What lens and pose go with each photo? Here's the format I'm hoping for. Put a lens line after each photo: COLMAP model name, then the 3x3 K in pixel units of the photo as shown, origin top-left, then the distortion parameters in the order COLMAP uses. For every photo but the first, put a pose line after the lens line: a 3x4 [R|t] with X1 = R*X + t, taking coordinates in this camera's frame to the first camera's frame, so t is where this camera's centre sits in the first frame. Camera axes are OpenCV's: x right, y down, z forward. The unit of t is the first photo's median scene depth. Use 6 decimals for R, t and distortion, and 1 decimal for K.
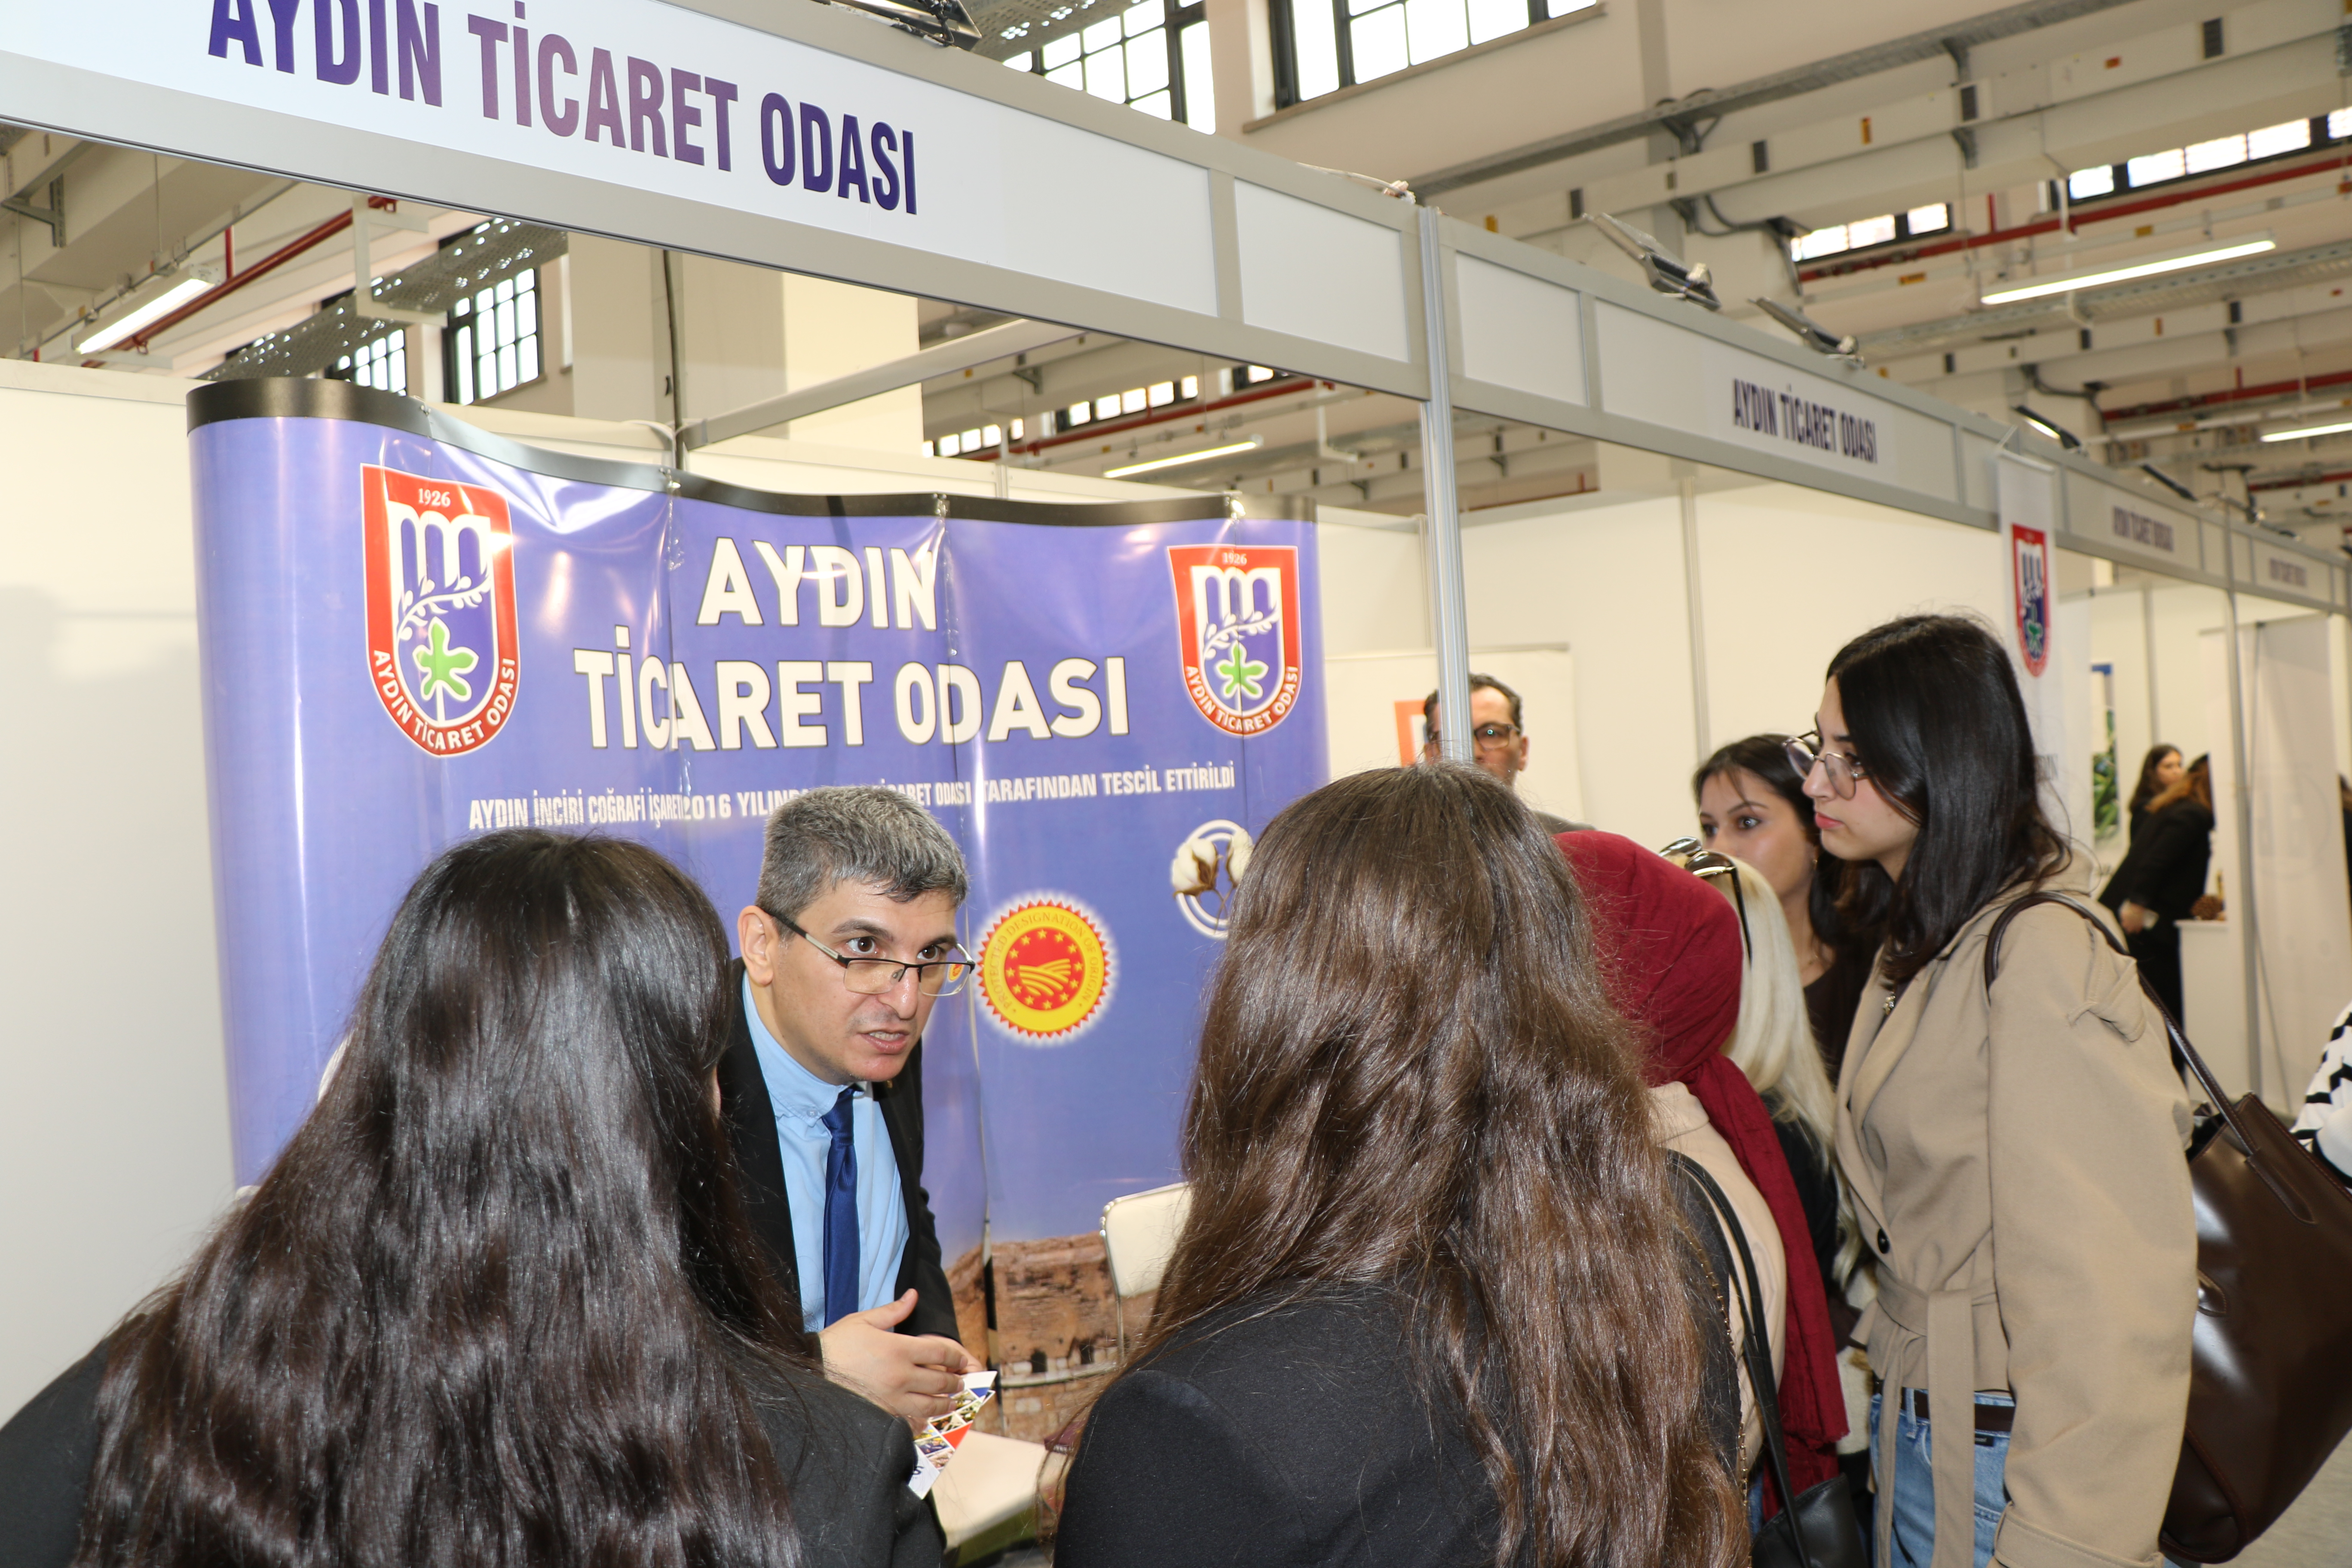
lens RADIAL K [[1918.6, 0, 1177.6], [0, 1918.6, 806.6], [0, 0, 1]] dist [-0.188163, 0.161550]
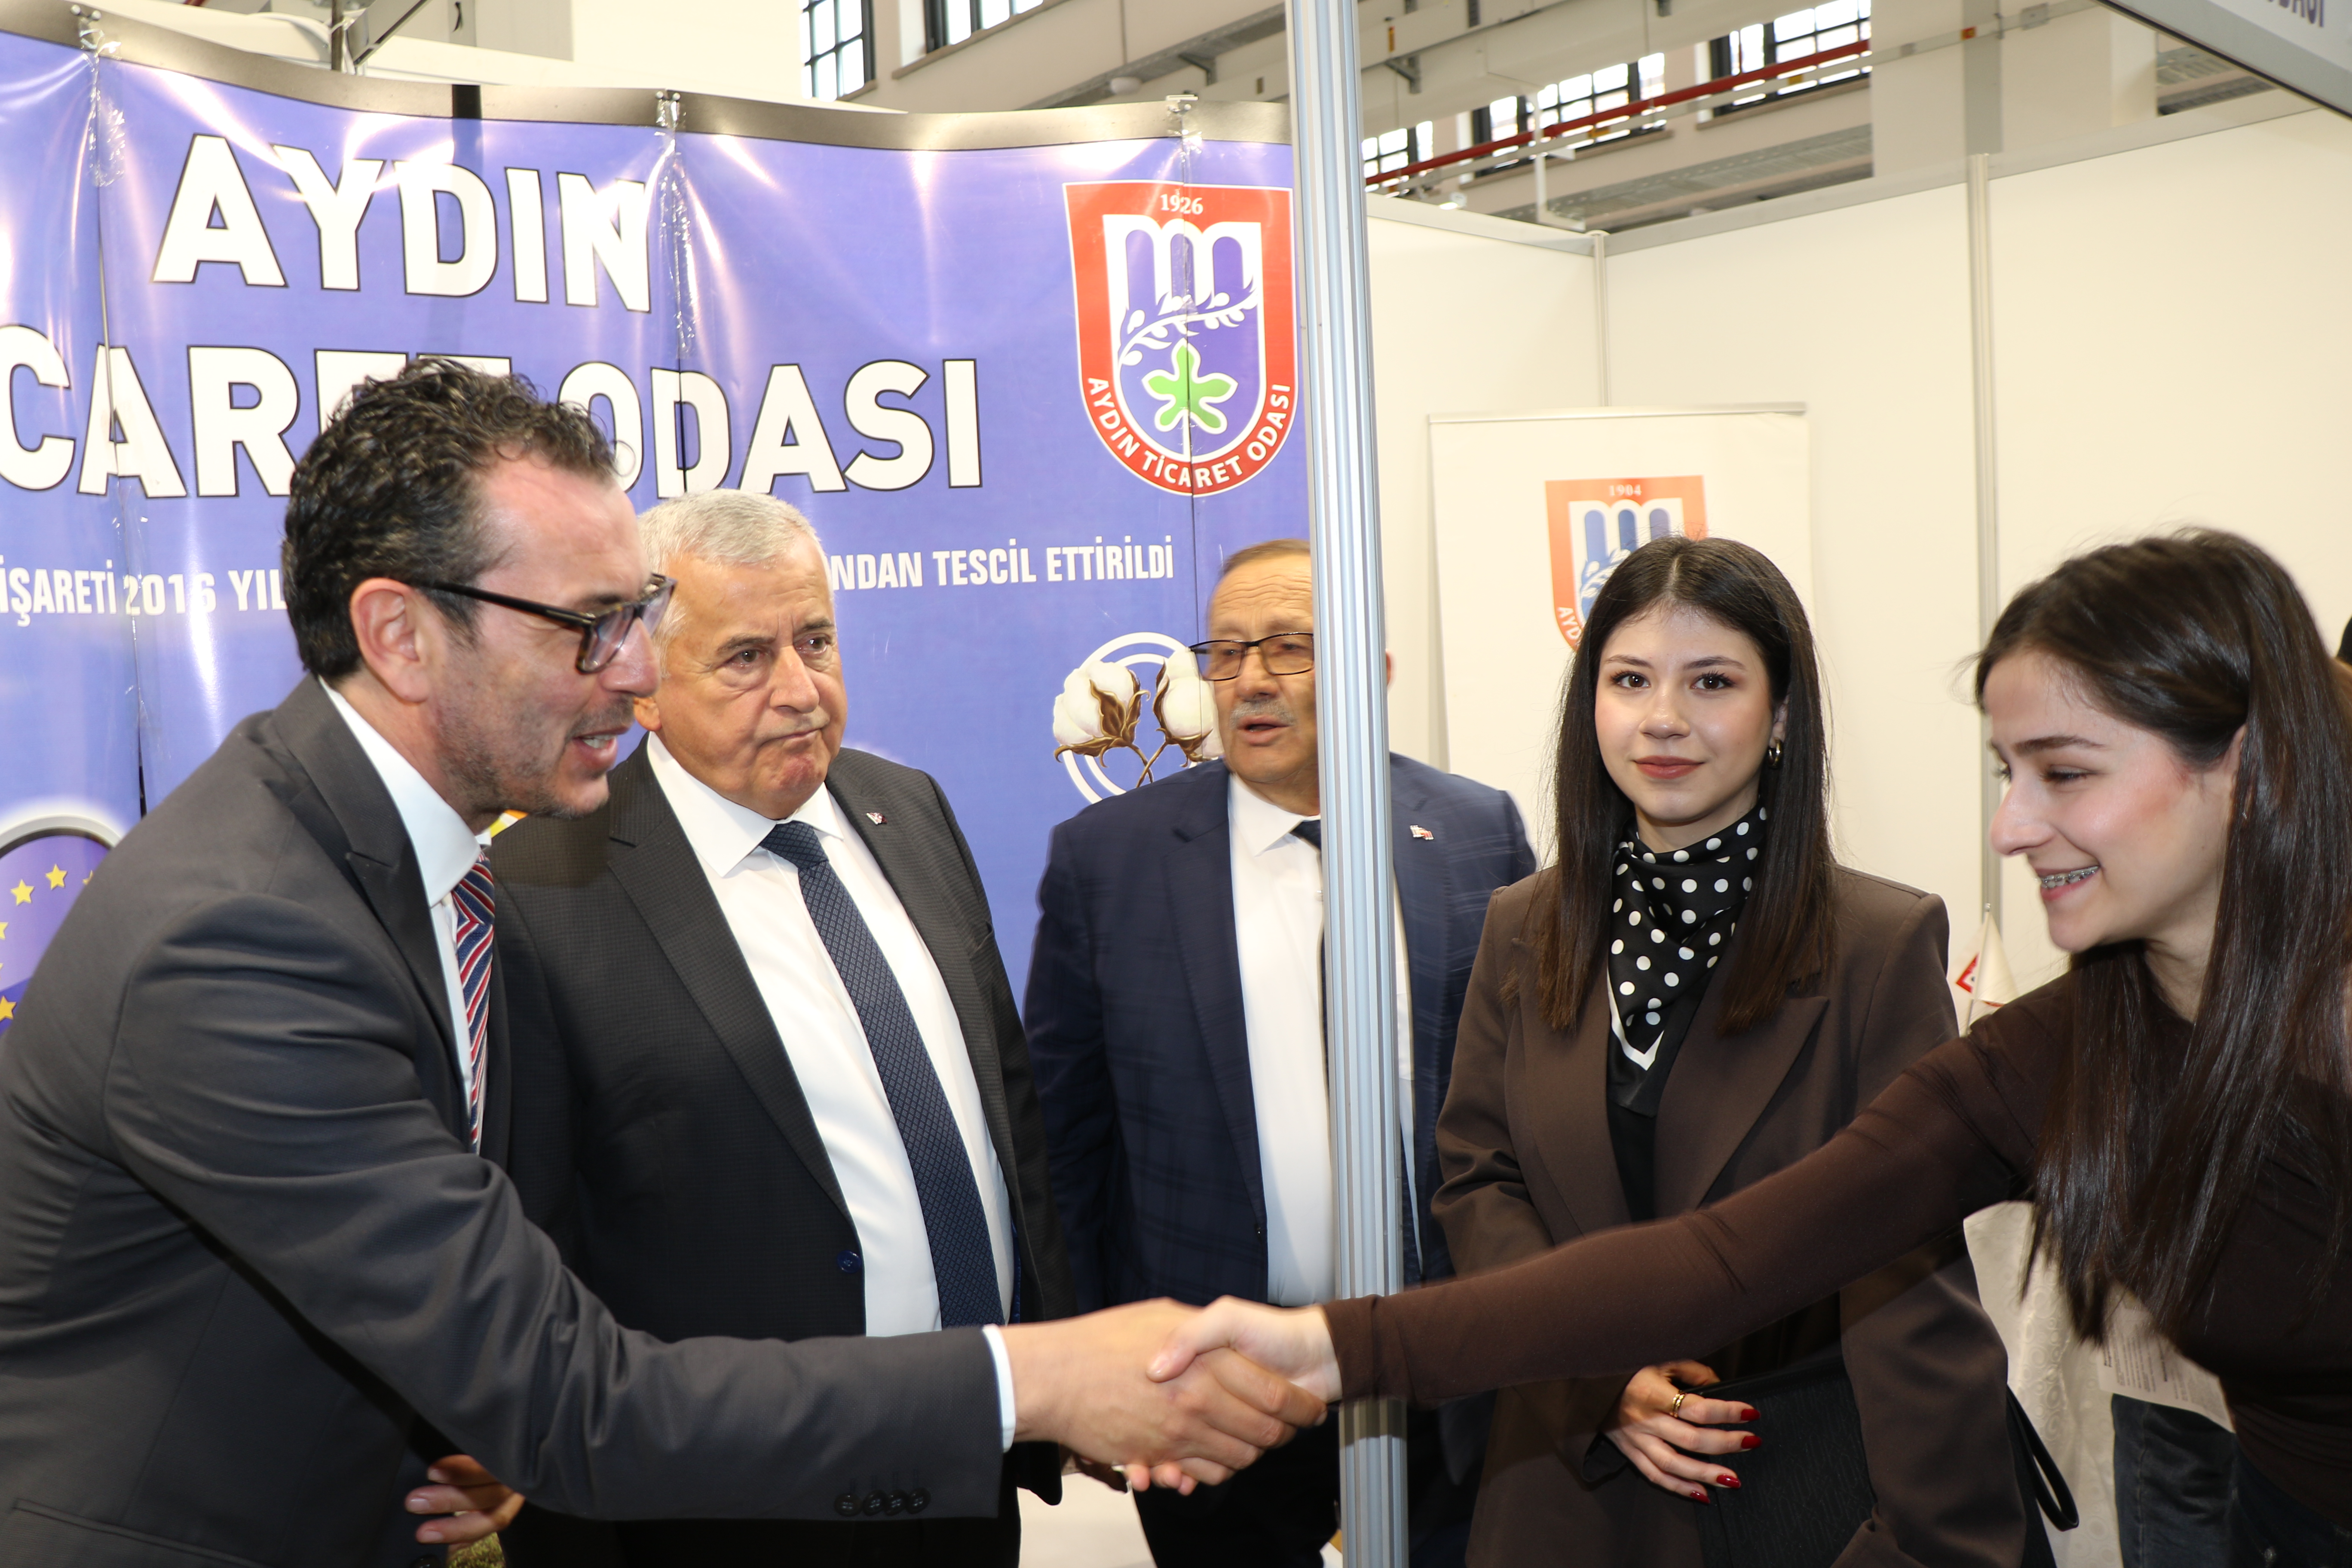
lens RADIAL K [[1925.7, 0, 1141.7], [0, 1925.7, 798.7], [0, 0, 1]] dist [-0.191429, 0.172895]
pose [[0.987033, 0.030101, -0.157668, 0.124795], [-0.017160, 0.996418, 0.082805, 0.009673], [0.159595, -0.079025, 0.984014, 0.414165]]
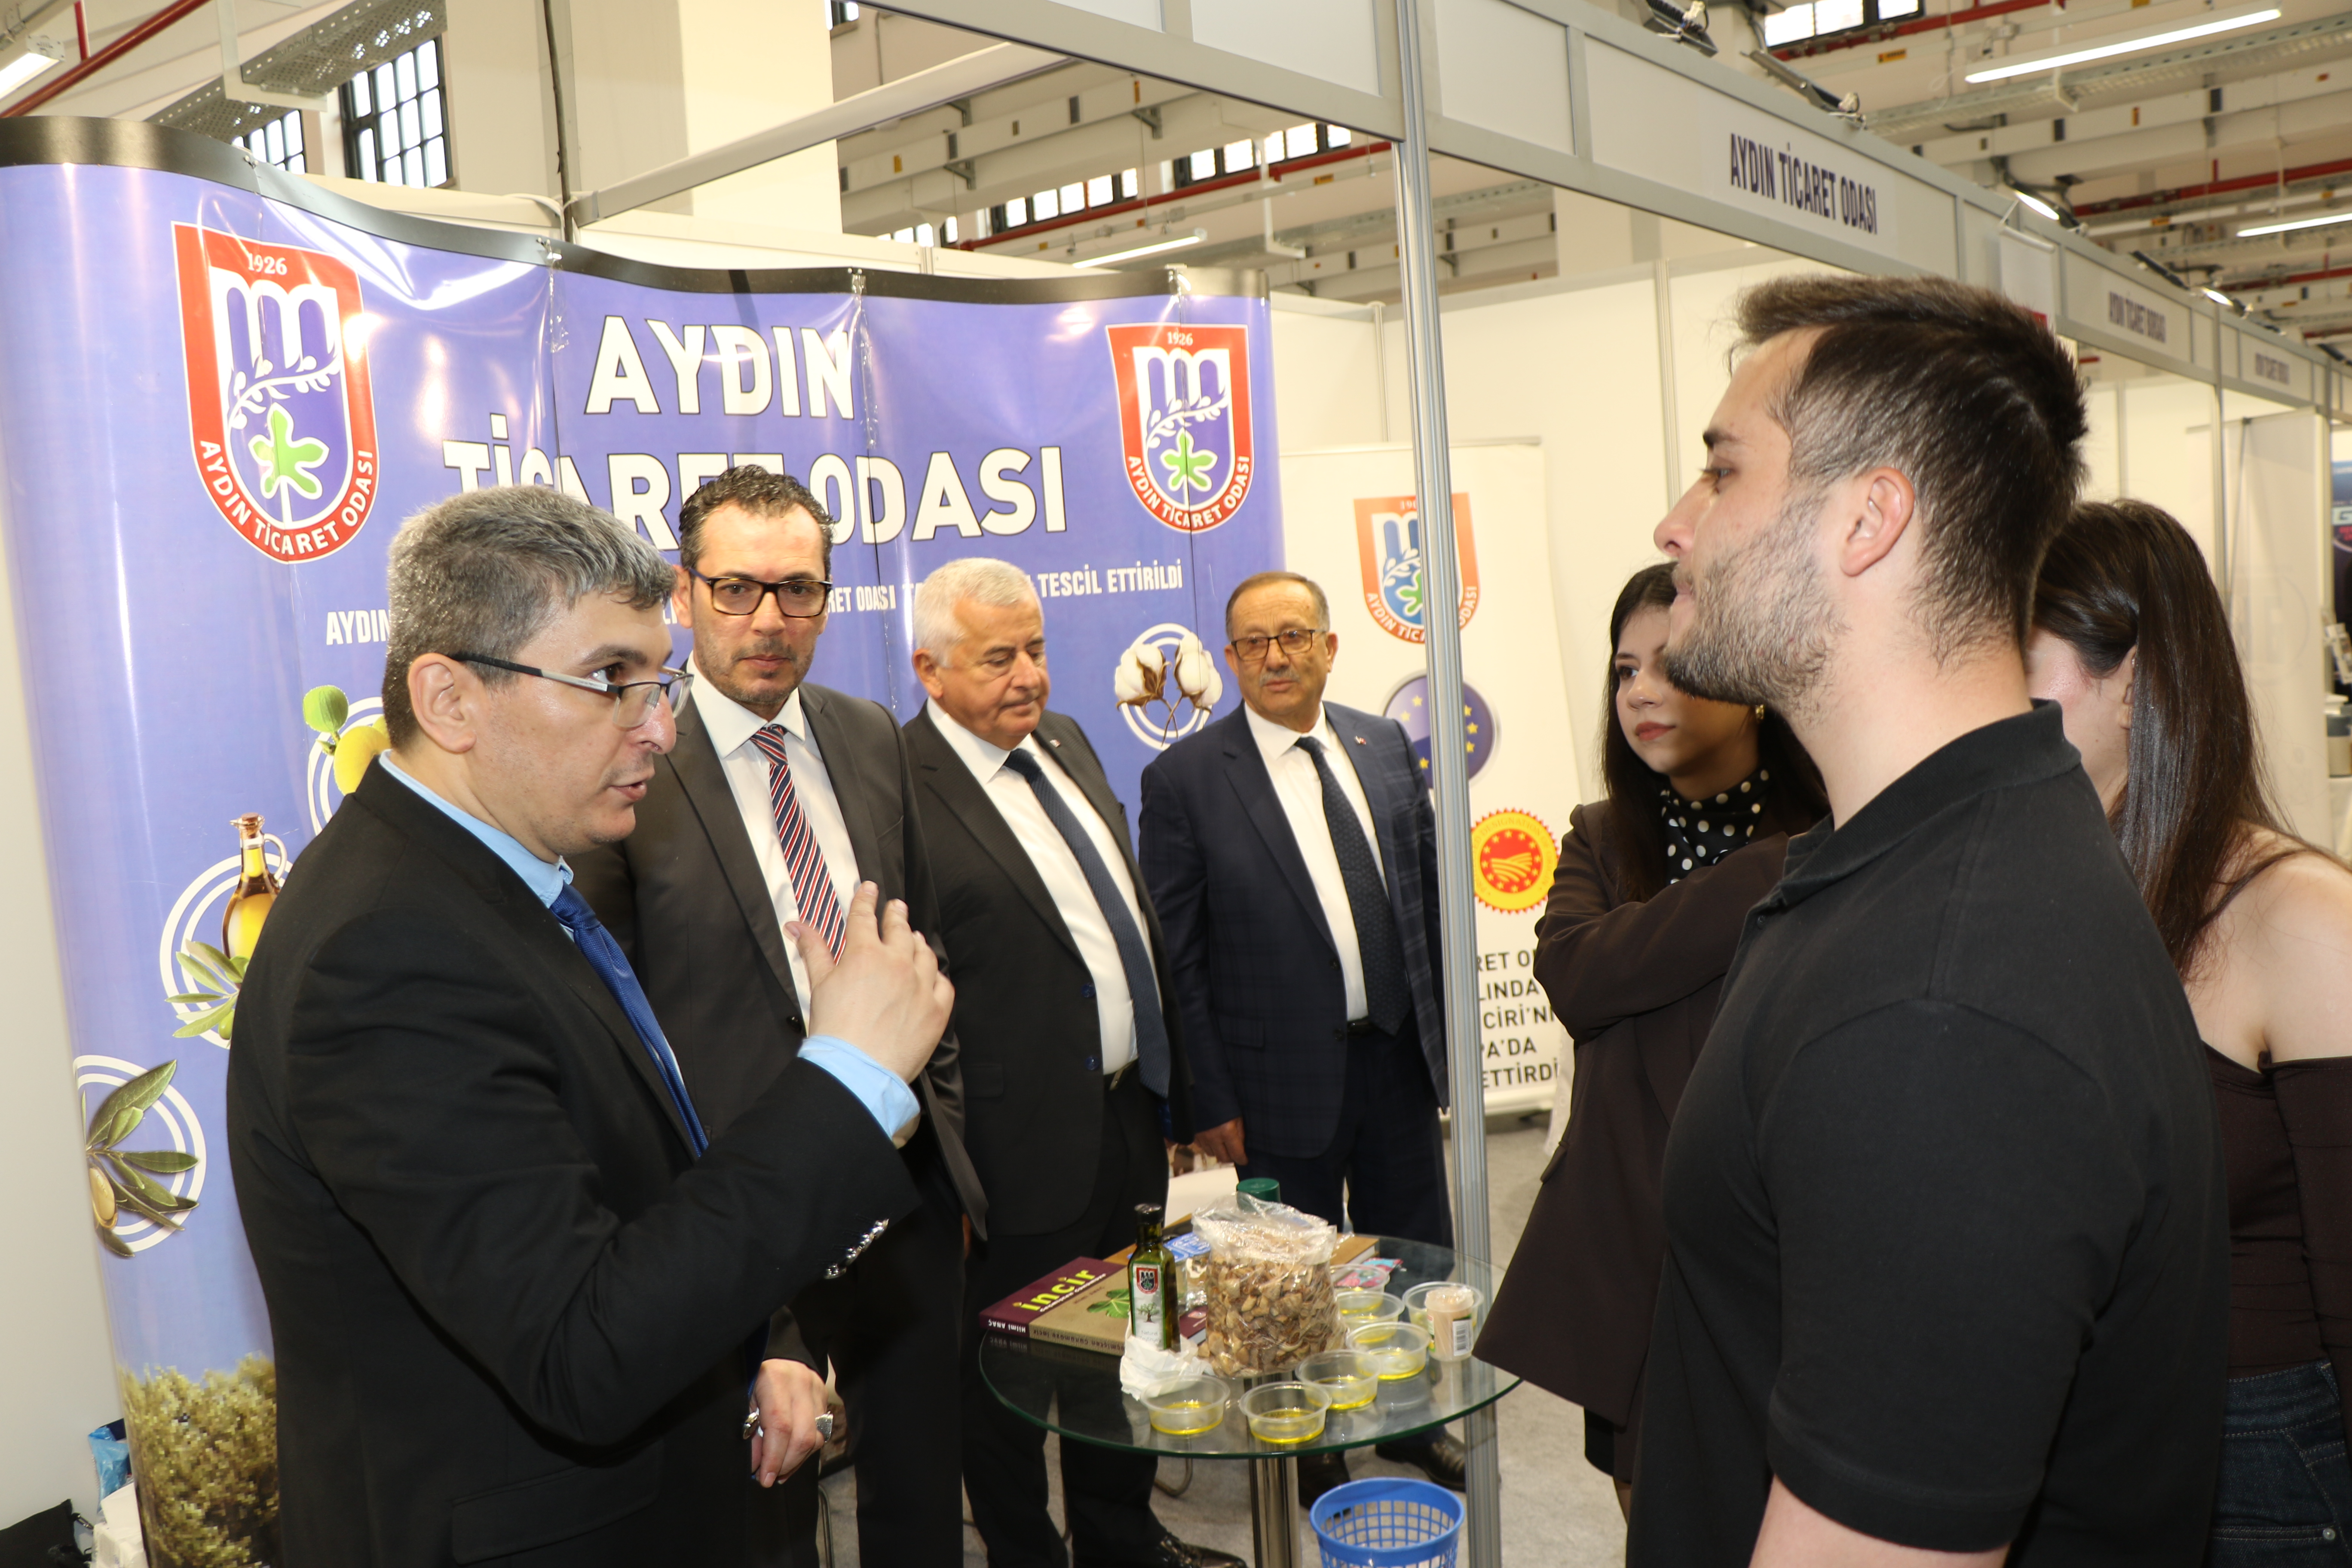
lens RADIAL K [[1922.9, 0, 1166.0], [0, 1922.9, 815.9], [0, 0, 1]] dist [-0.188683, 0.164828]
pose [[0.999616, -0.013013, 0.024462, -0.002330], [0.010458, 0.994747, 0.101828, 0.005249], [-0.025659, -0.101533, 0.994501, 0.075601]]
